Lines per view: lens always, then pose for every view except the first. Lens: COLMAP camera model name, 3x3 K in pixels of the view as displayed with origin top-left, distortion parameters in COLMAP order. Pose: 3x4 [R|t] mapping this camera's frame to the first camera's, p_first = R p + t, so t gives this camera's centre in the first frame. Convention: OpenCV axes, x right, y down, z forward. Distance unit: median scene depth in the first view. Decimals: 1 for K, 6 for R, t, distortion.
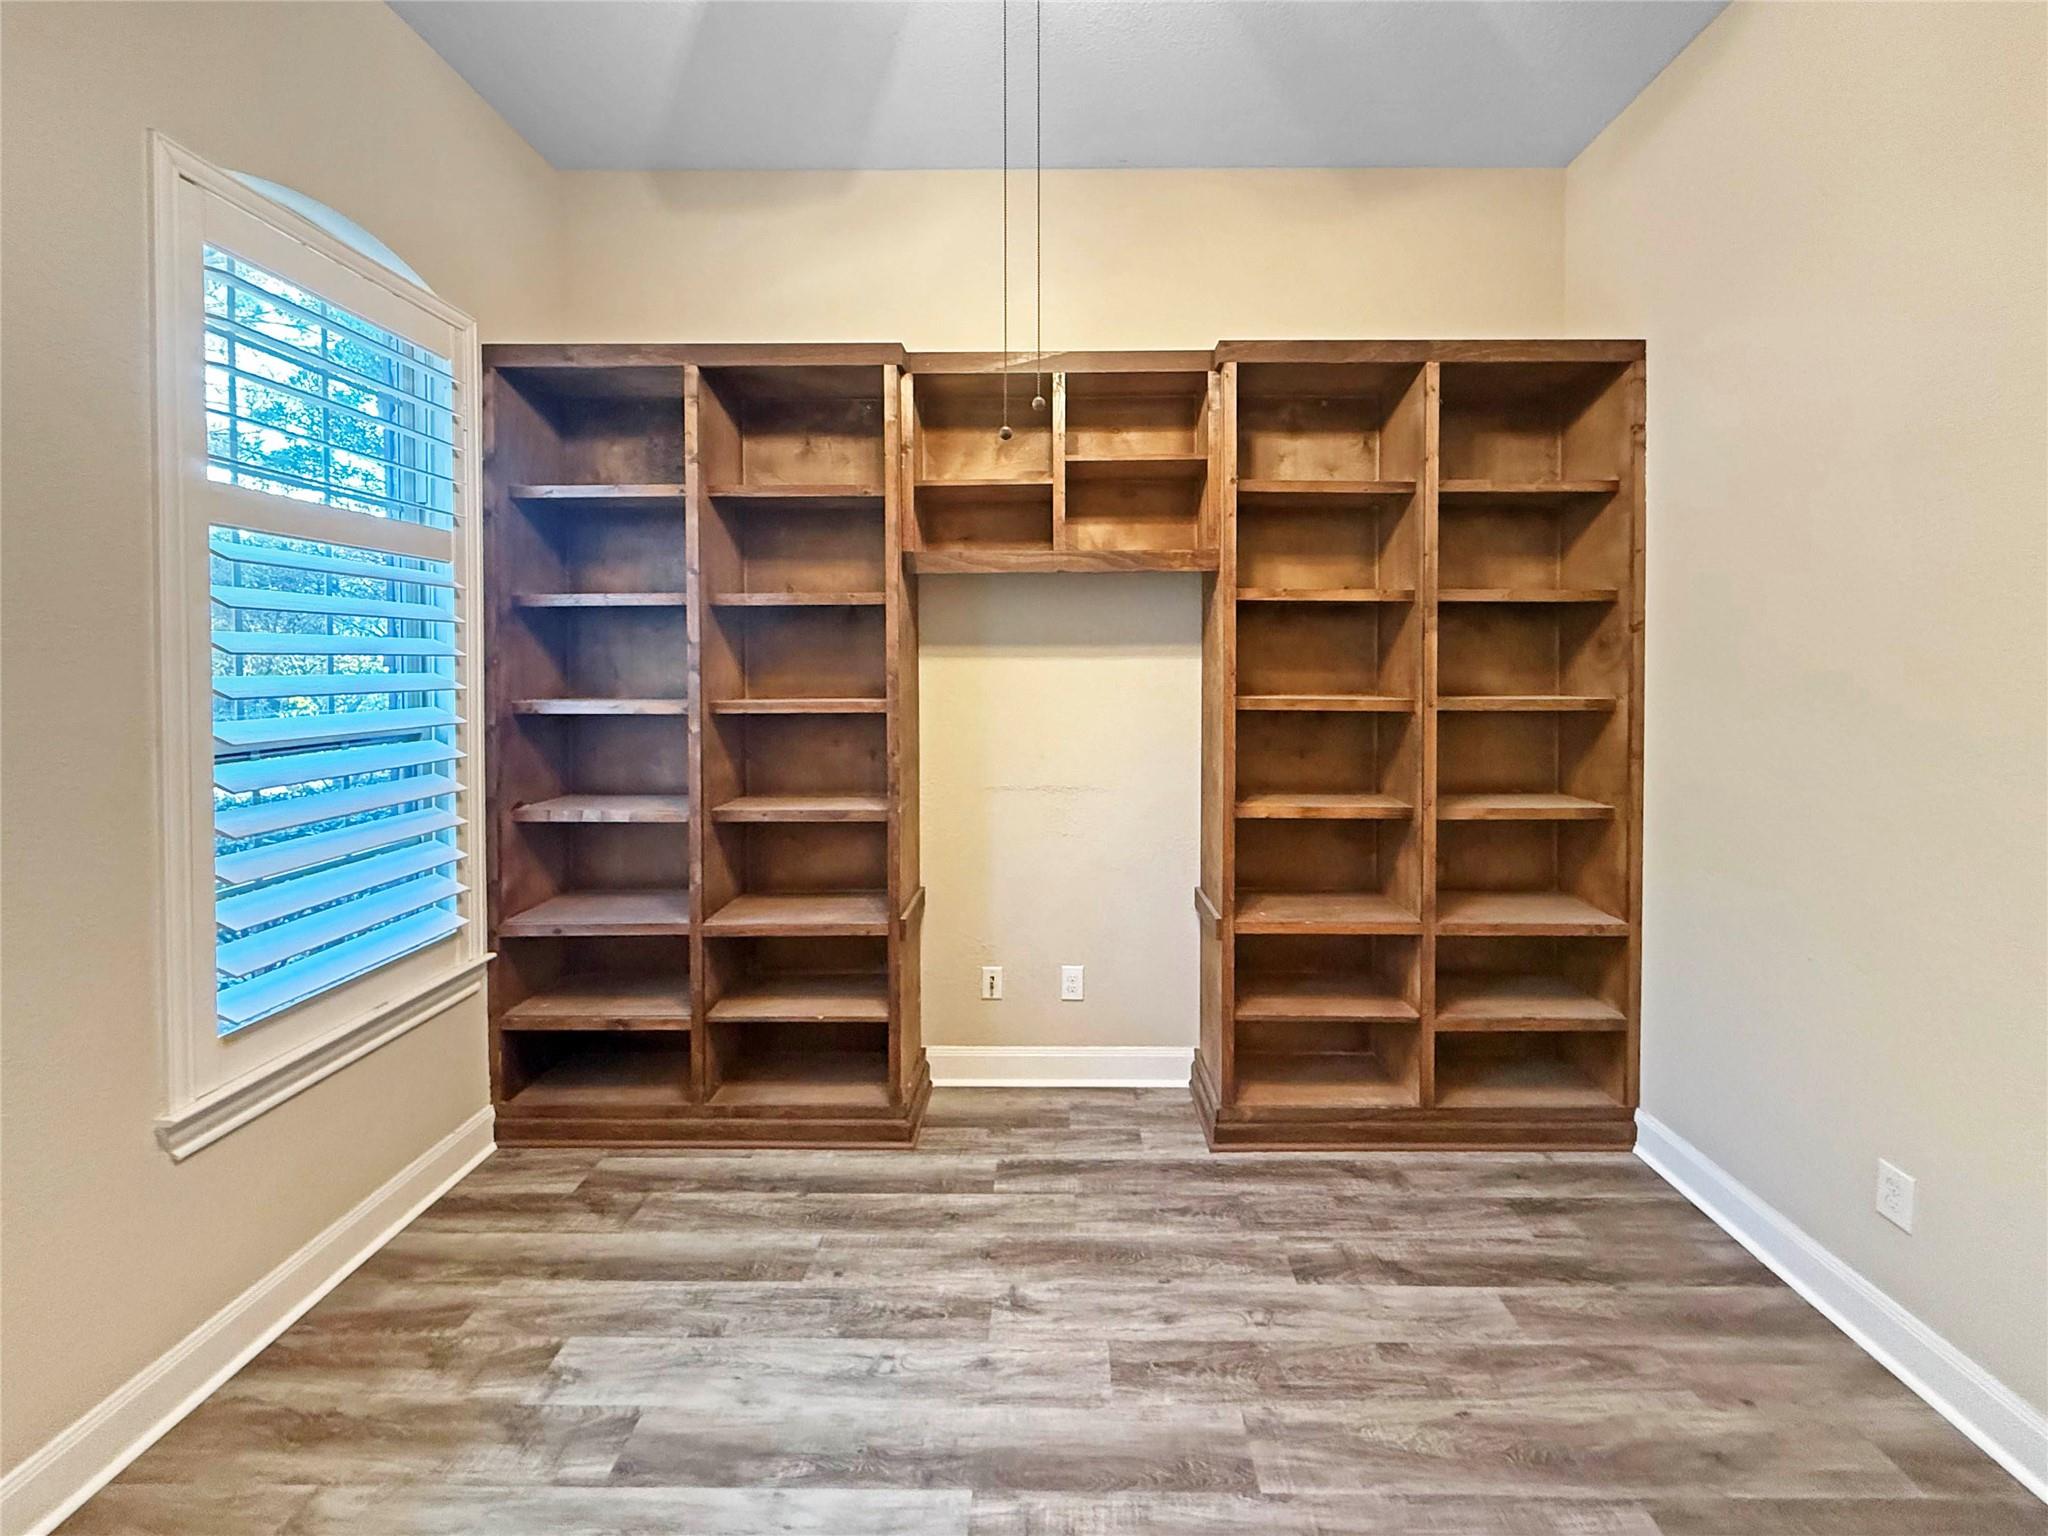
lens RADIAL K [[867.2, 0, 1030.9], [0, 867.2, 689.9], [0, 0, 1]] dist [0.001120, 0.000047]
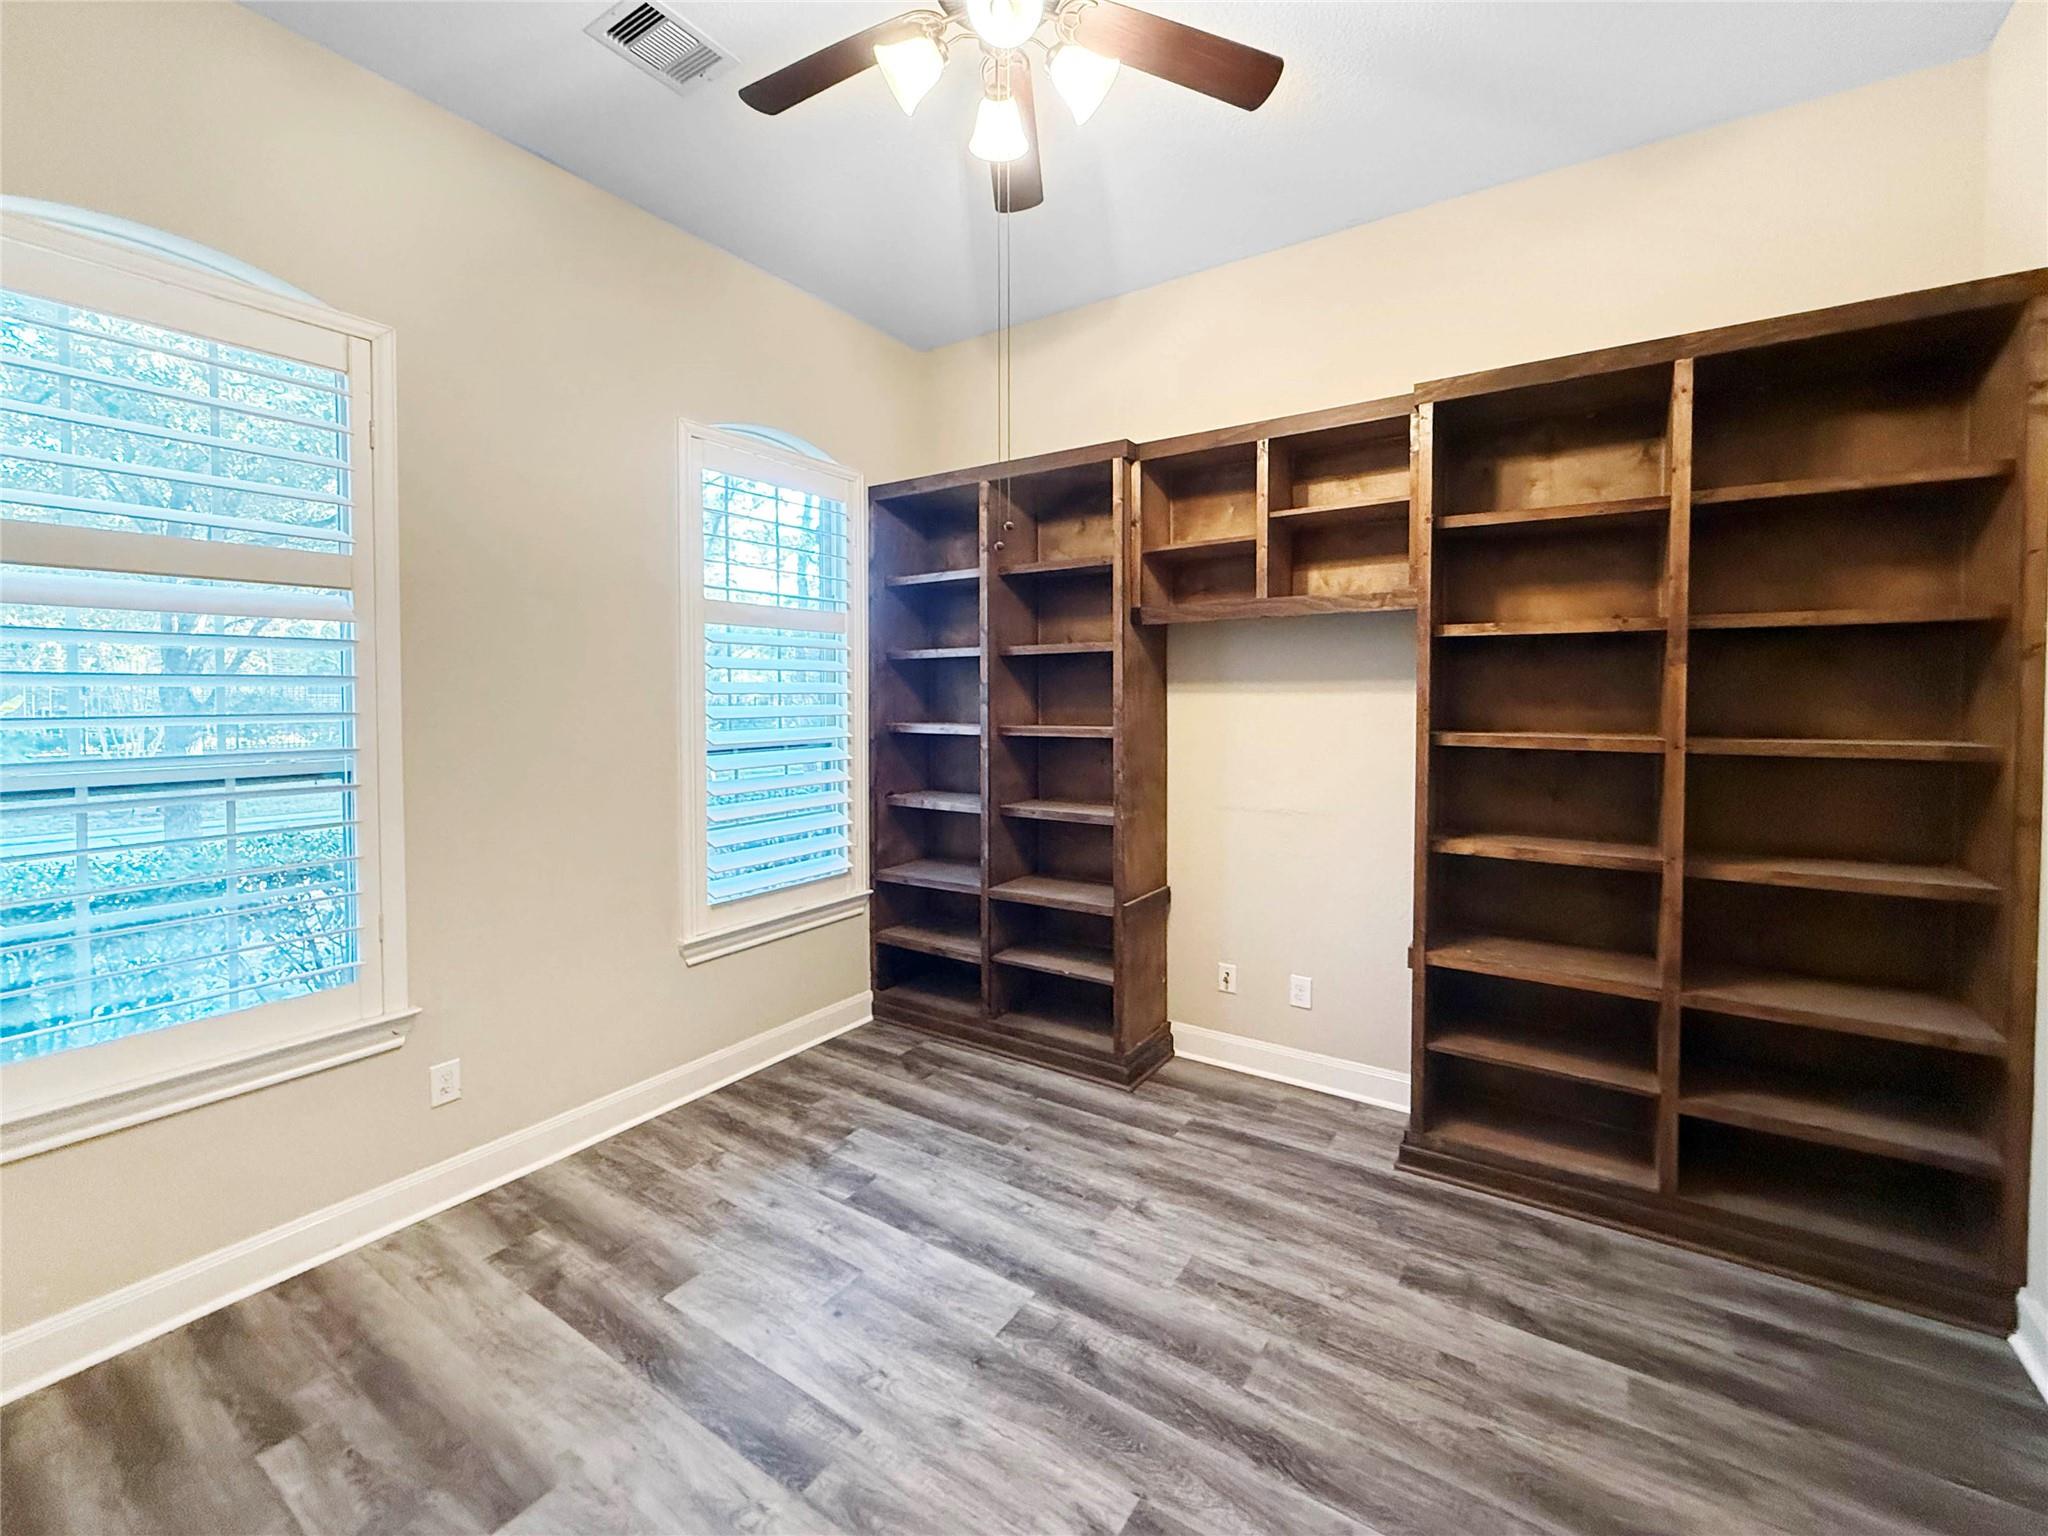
lens RADIAL K [[837.6, 0, 1027.5], [0, 837.6, 733.1], [0, 0, 1]] dist [0.000192, 0.000042]
pose [[0.846704, 0.024597, -0.531495, 0.376733], [-0.015677, 0.999650, 0.021287, -0.005067], [0.531833, -0.009692, 0.846794, -0.086477]]
